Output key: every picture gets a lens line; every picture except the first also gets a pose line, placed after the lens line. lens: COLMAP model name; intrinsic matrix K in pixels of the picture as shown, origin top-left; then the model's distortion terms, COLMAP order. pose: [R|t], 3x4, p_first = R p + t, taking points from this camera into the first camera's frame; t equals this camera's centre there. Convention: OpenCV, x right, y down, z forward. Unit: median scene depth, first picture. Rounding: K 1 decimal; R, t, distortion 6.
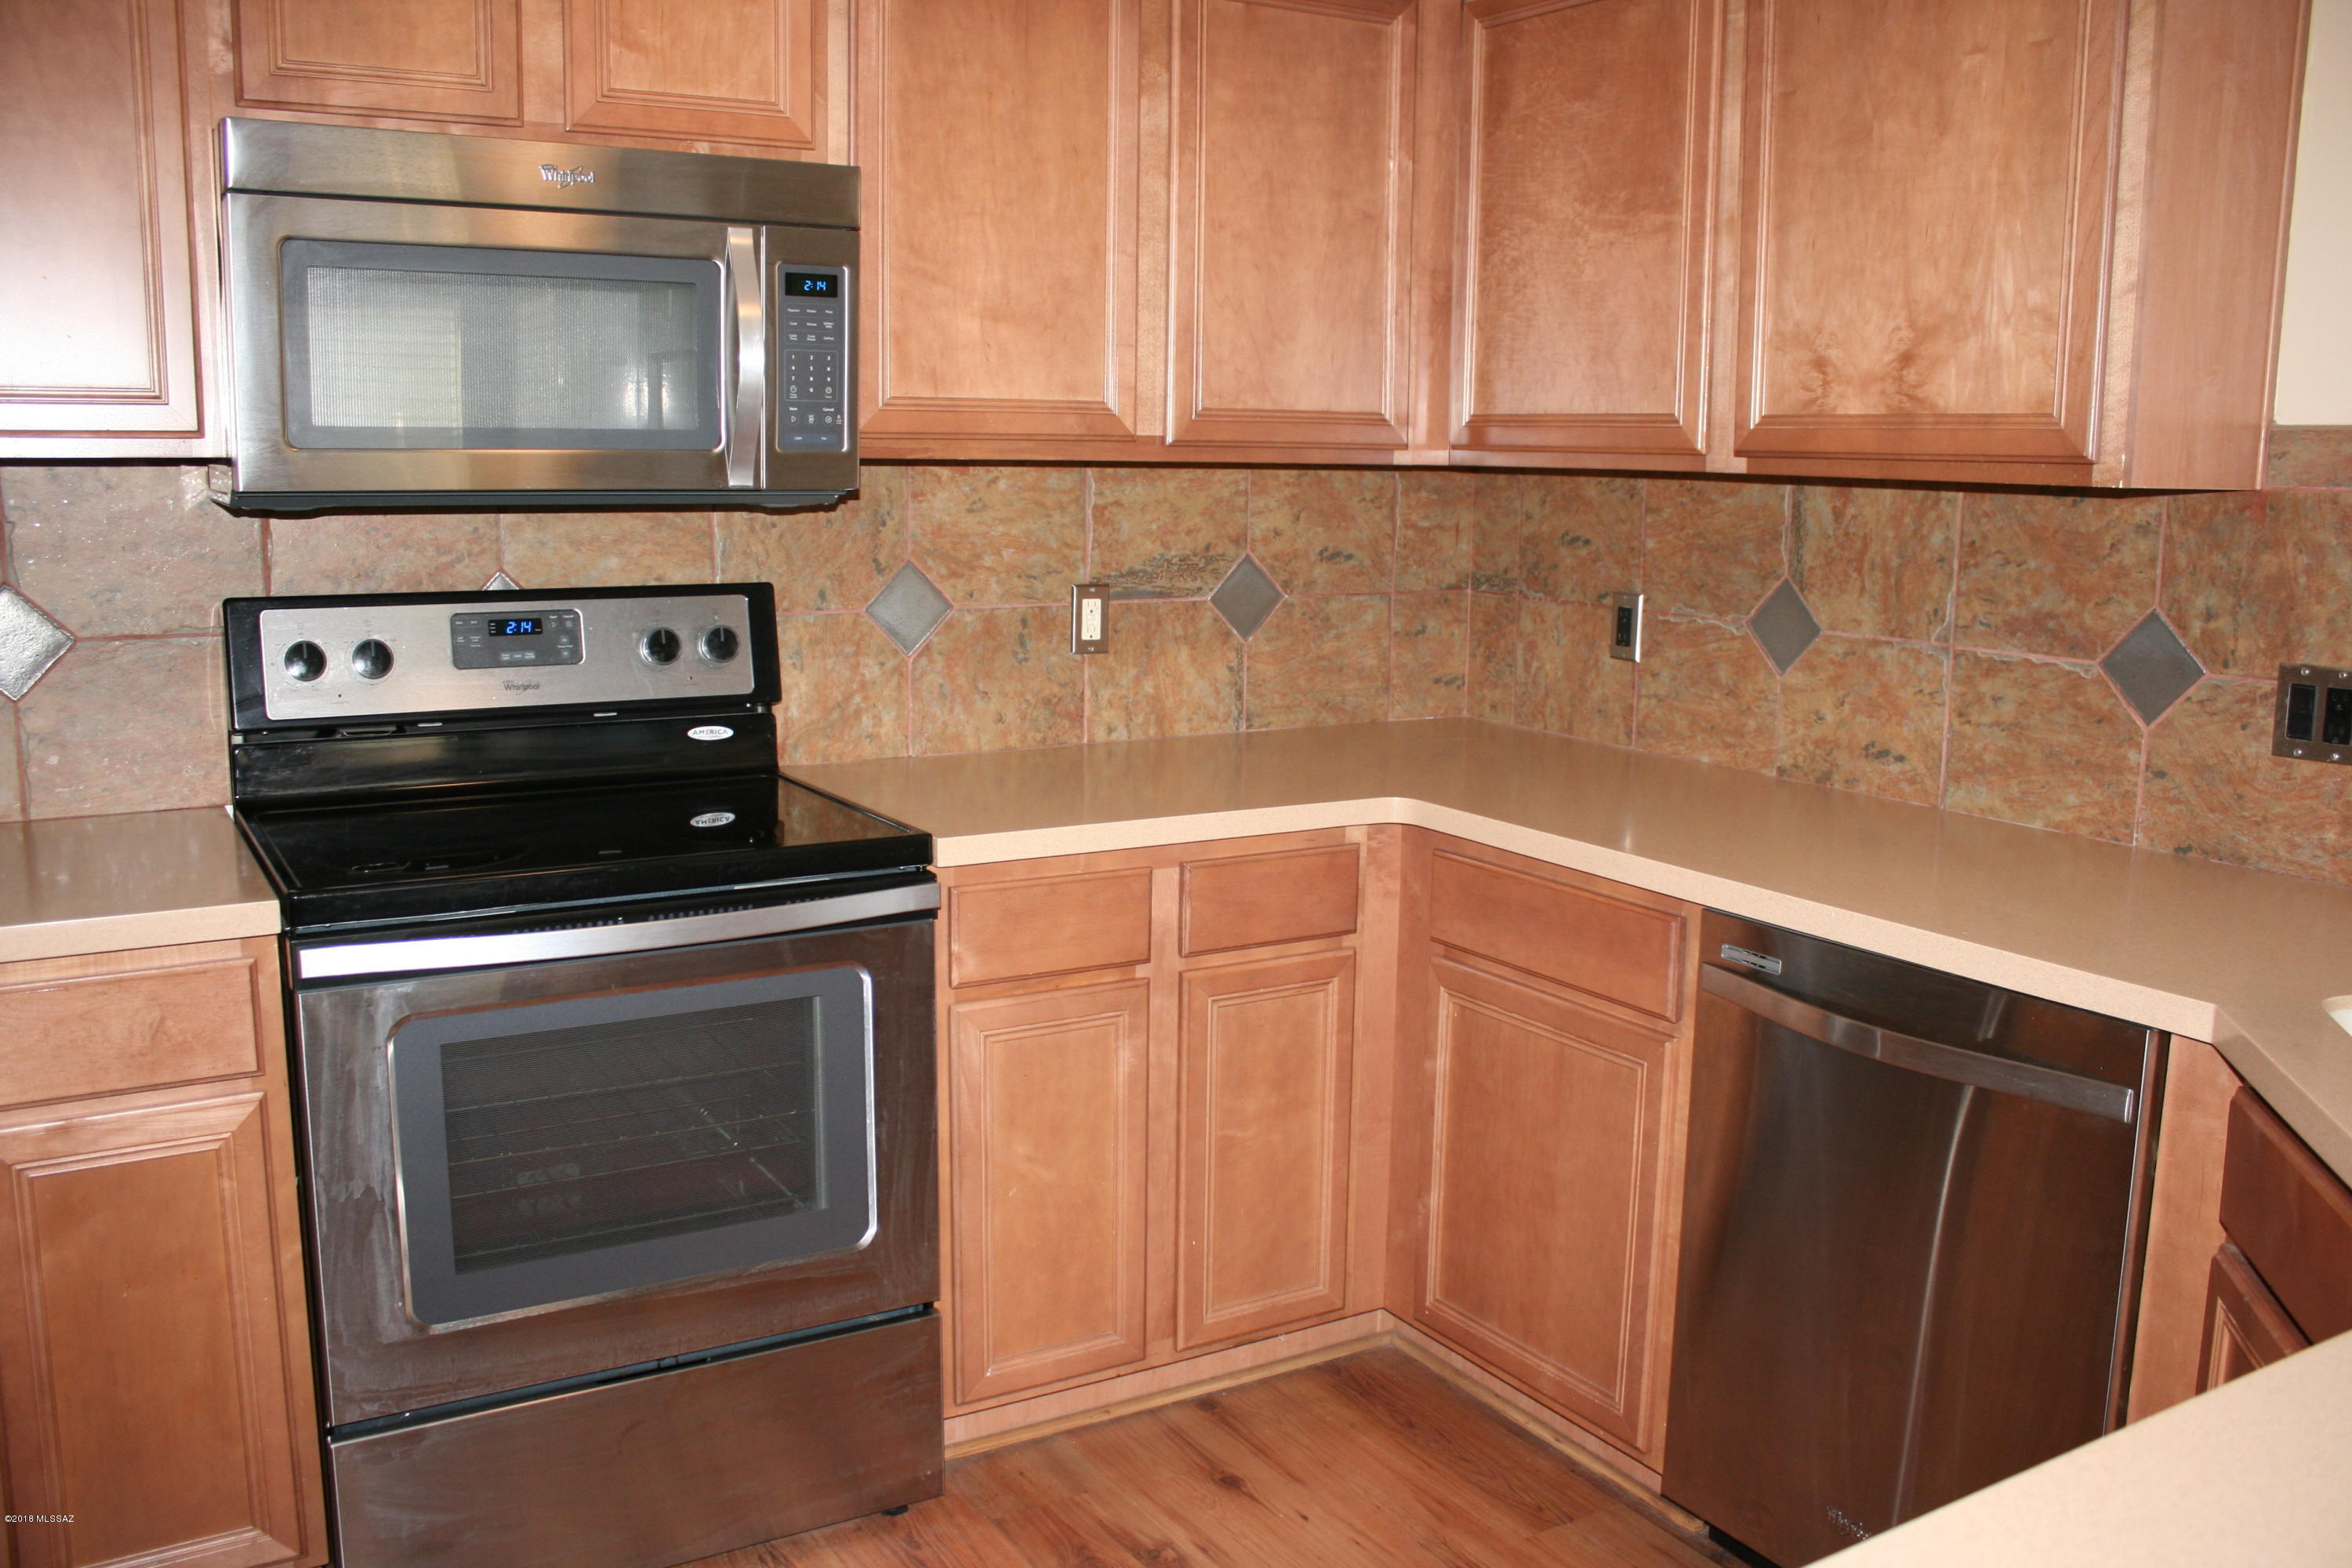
lens RADIAL K [[1979.4, 0, 1181.3], [0, 1979.4, 780.3], [0, 0, 1]] dist [-0.103485, 0.062006]
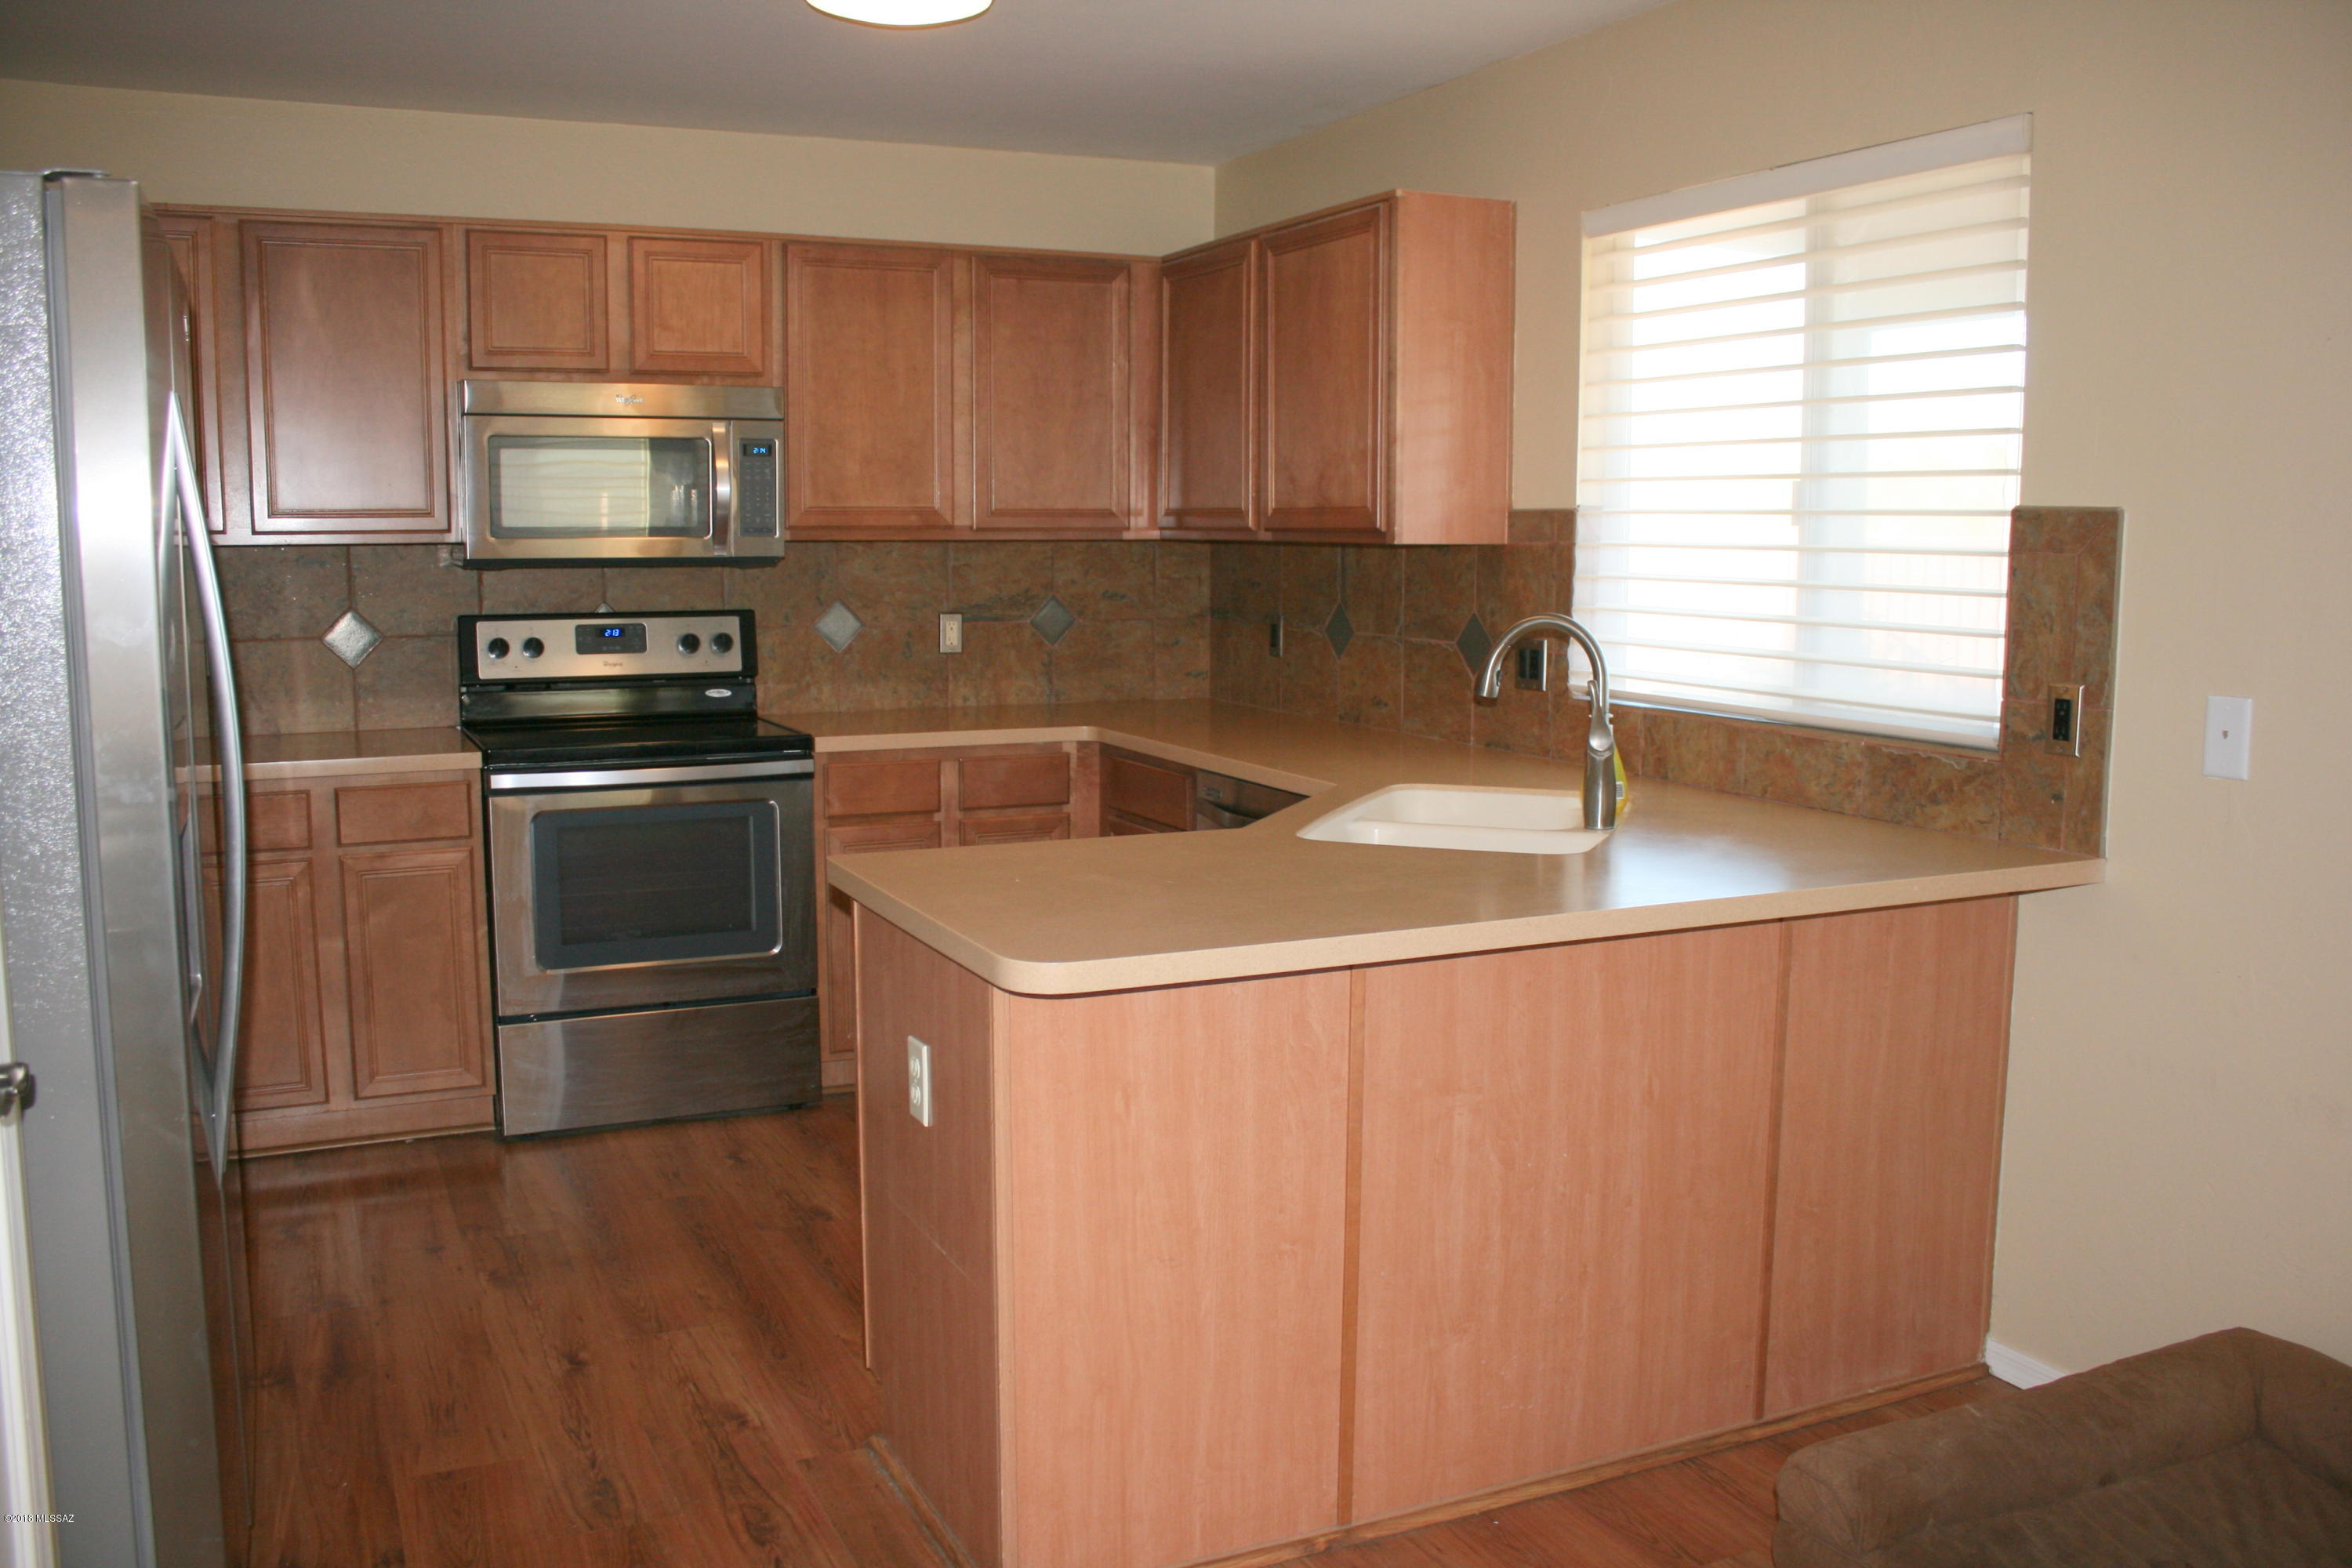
lens RADIAL K [[1979.4, 0, 1159.2], [0, 1979.4, 775.2], [0, 0, 1]] dist [-0.103485, 0.062006]
pose [[0.993929, 0.001516, -0.110008, 0.379828], [-0.006124, 0.999117, -0.041561, 0.130551], [0.109848, 0.041982, 0.993061, -0.780259]]
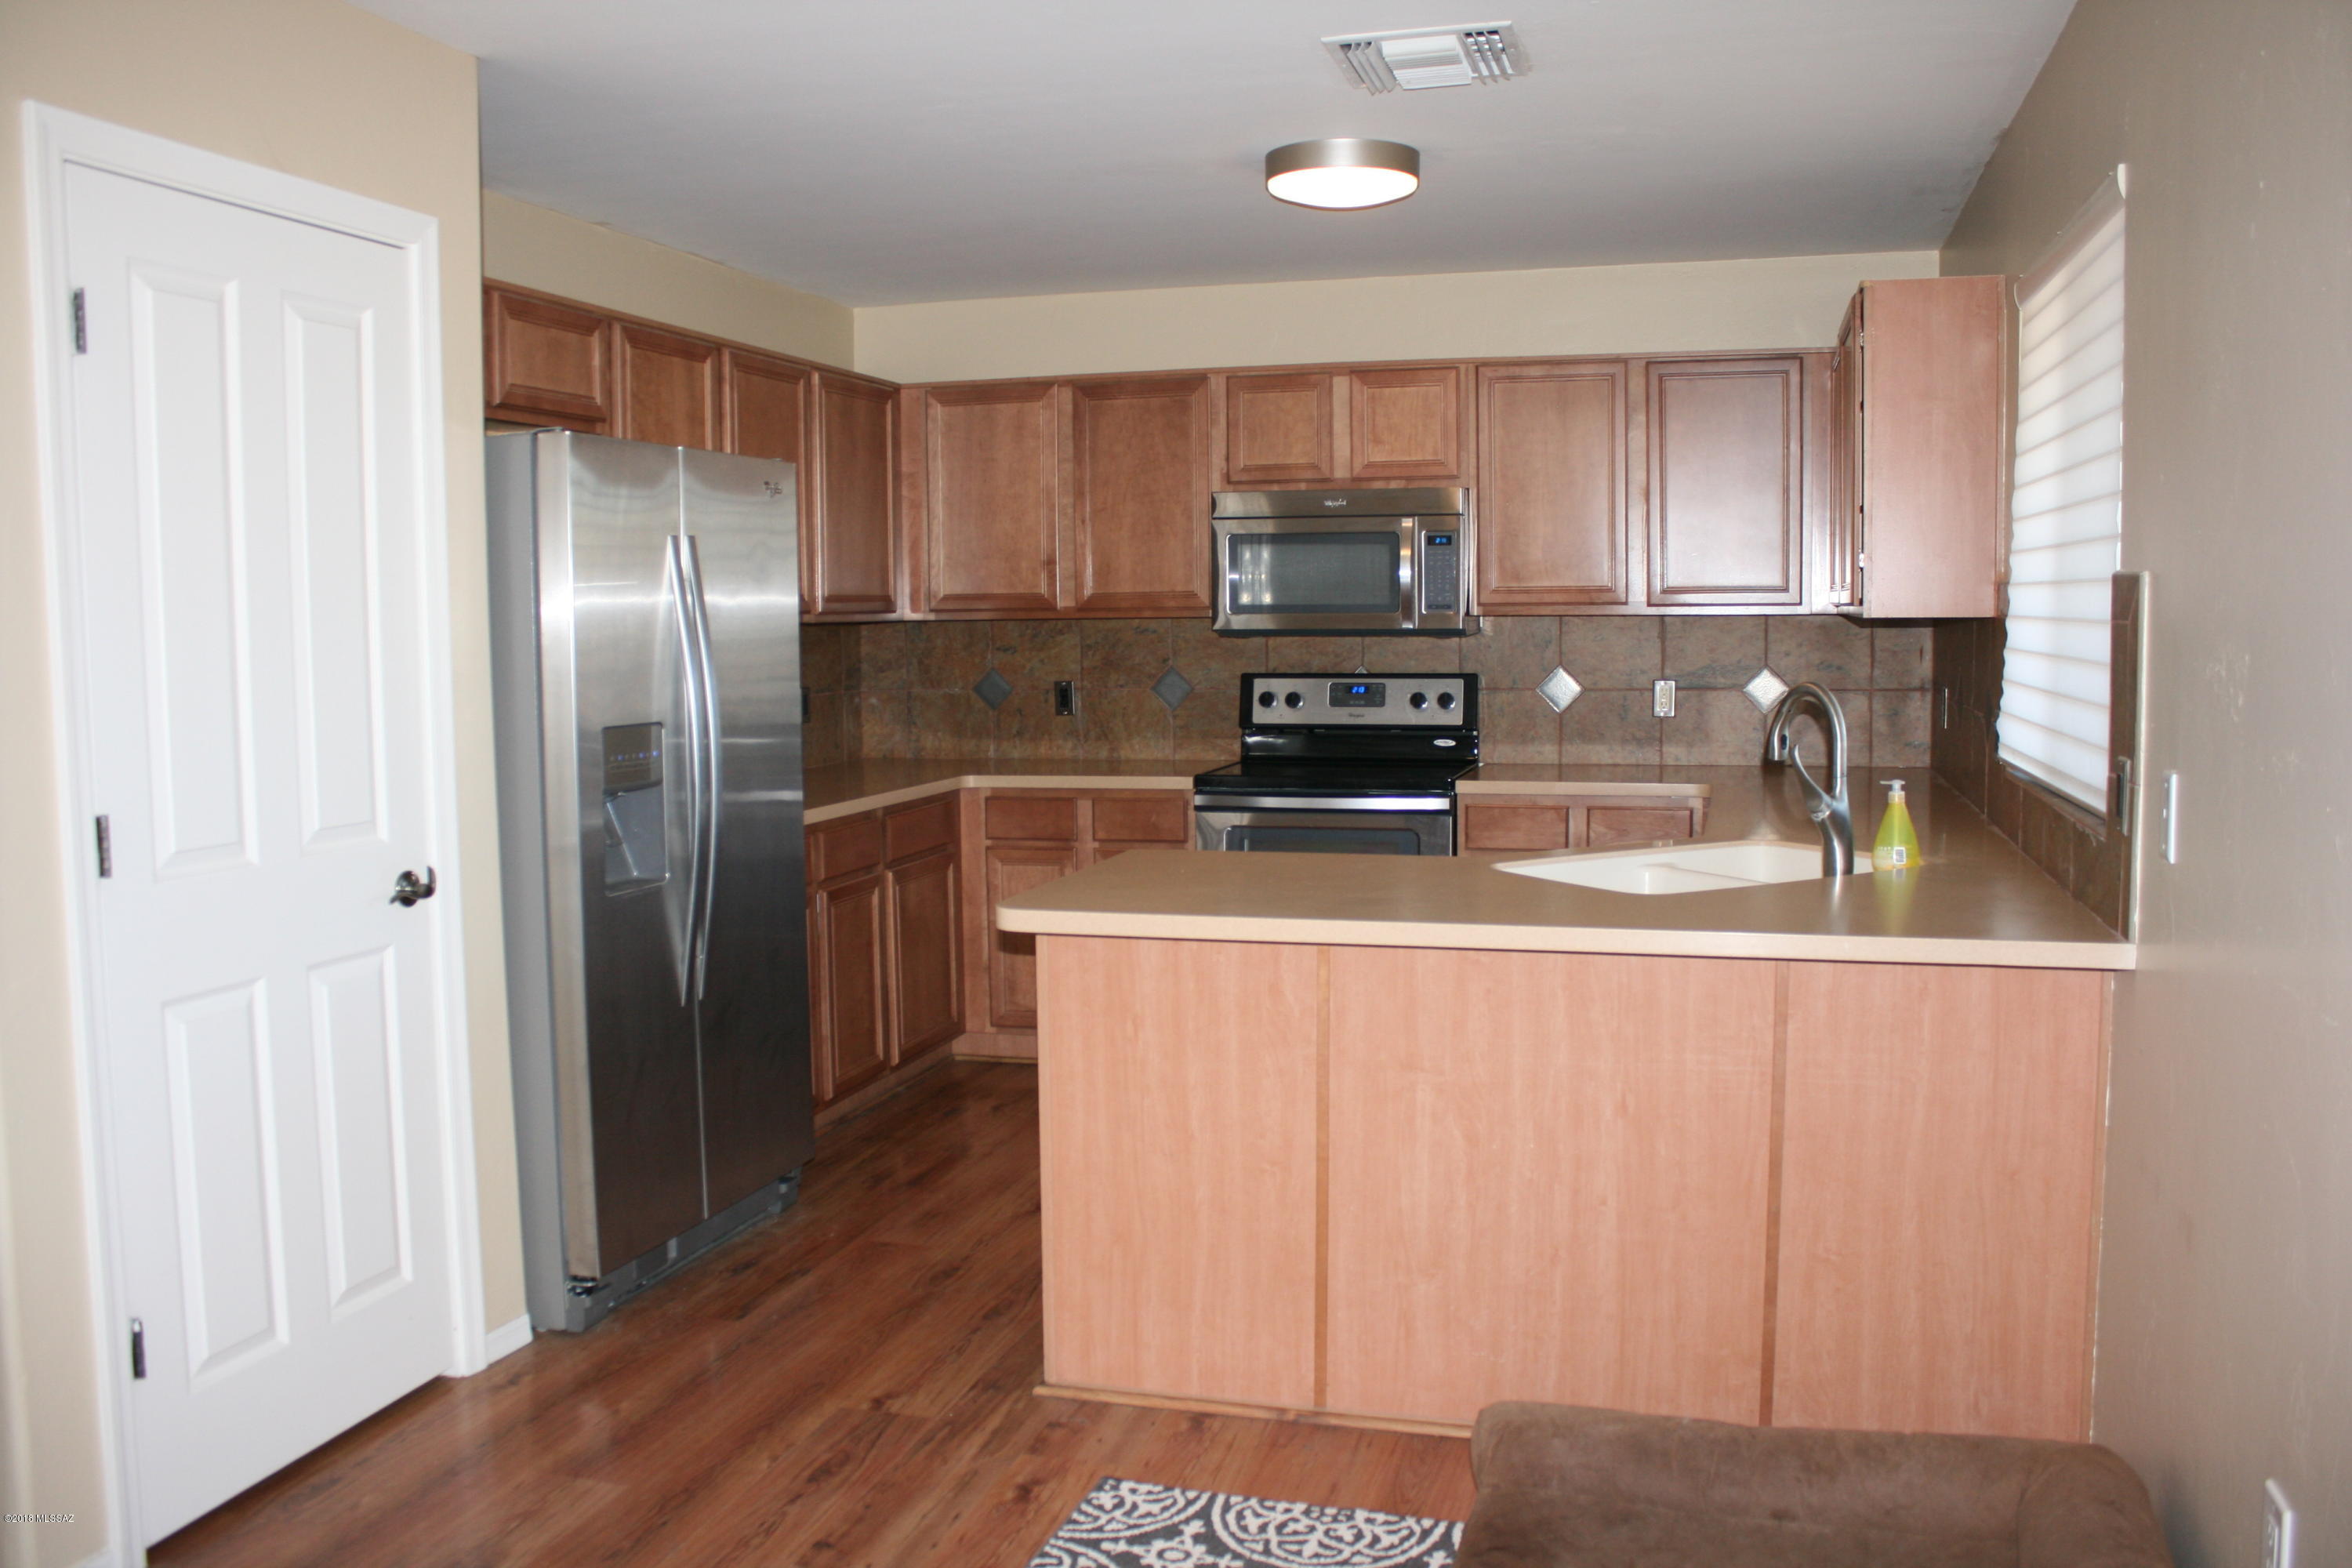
lens RADIAL K [[1979.4, 0, 1172.5], [0, 1979.4, 775.2], [0, 0, 1]] dist [-0.103485, 0.062006]
pose [[0.684619, 0.041396, -0.727724, 1.189205], [-0.100997, 0.994143, -0.038463, 0.130643], [0.721870, 0.099831, 0.684790, -0.718349]]
